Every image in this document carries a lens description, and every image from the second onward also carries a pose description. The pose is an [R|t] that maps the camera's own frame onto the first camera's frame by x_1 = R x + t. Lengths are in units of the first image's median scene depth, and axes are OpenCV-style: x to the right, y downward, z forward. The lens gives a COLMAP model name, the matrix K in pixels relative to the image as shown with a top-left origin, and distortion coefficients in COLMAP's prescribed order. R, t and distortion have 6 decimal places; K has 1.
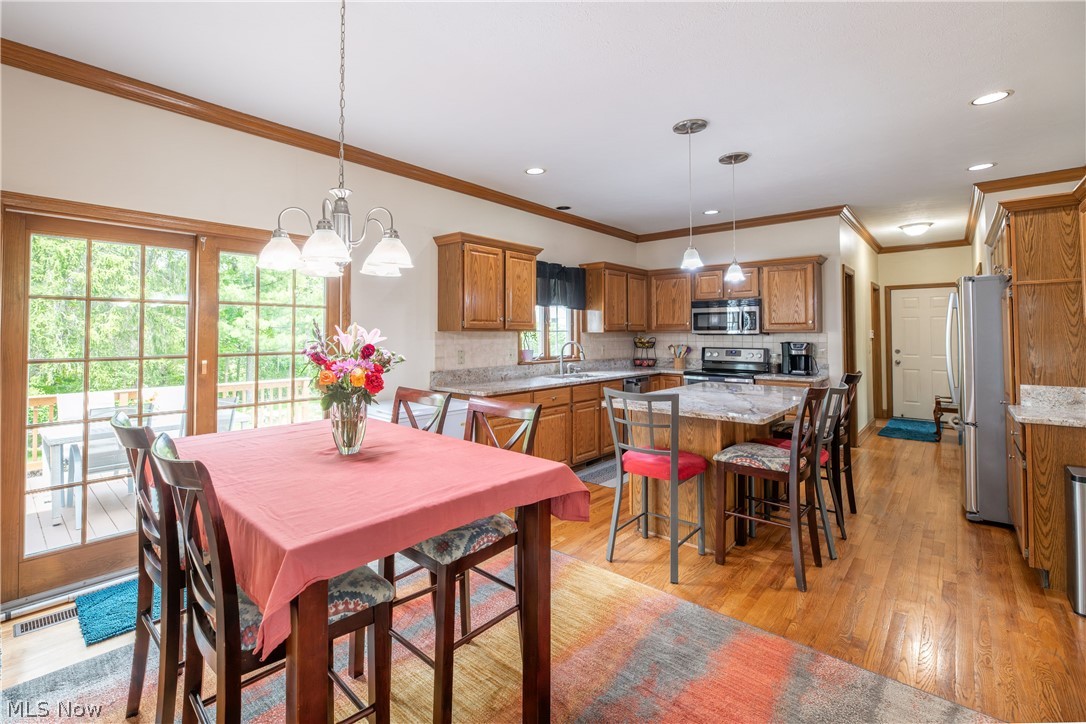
lens RADIAL K [[482.4, 0, 495.8], [0, 482.4, 323.9], [0, 0, 1]] dist [0.000368, -0.004065]
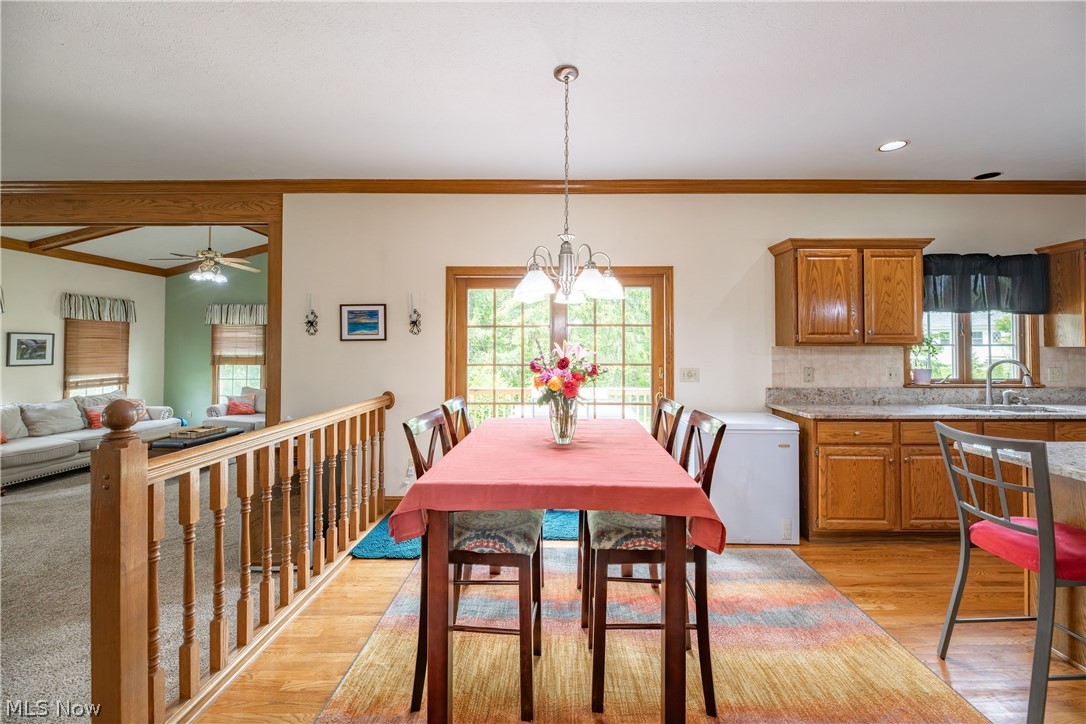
lens RADIAL K [[462.2, 0, 558.9], [0, 462.2, 337.5], [0, 0, 1]] dist [-0.000847, -0.003664]
pose [[0.690814, -0.014896, -0.722879, 0.192696], [0.014114, 0.999875, -0.007116, -0.000716], [0.722894, -0.005287, 0.690938, 0.051903]]
